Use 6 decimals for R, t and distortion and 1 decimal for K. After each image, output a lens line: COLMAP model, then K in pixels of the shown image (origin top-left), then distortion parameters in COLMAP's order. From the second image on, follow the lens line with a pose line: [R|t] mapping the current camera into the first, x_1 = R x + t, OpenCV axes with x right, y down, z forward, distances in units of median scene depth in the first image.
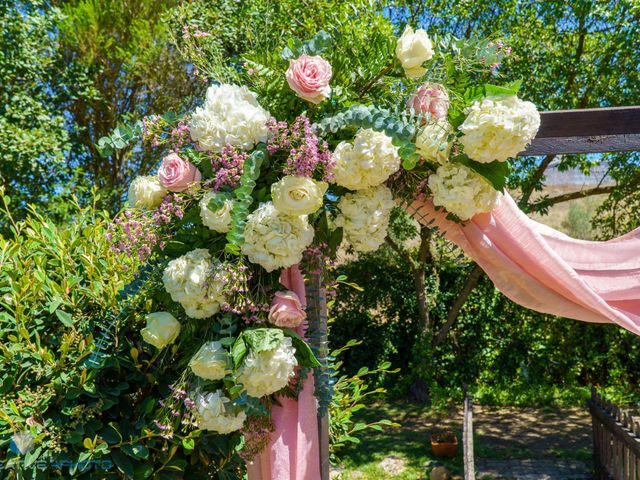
lens RADIAL K [[569.3, 0, 320.0], [0, 569.3, 240.0], [0, 0, 1]] dist [-0.004566, 0.000120]
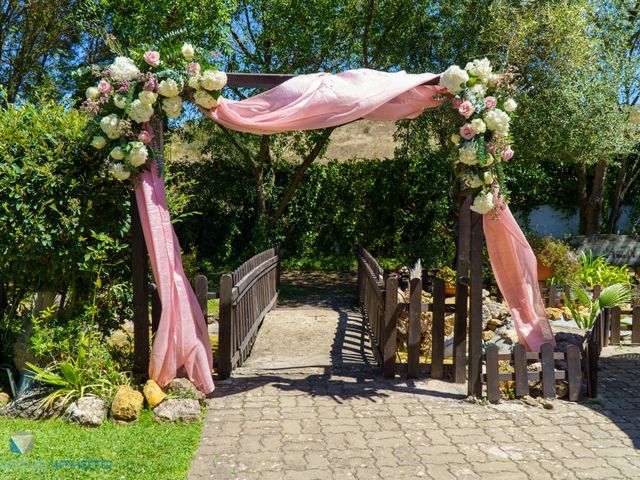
lens RADIAL K [[569.3, 0, 320.0], [0, 569.3, 240.0], [0, 0, 1]] dist [-0.004566, 0.000120]
pose [[0.974124, 0.006768, 0.225911, 0.169171], [-0.039602, 0.989199, 0.141129, 0.203195], [-0.222515, -0.146424, 0.963871, -2.173306]]
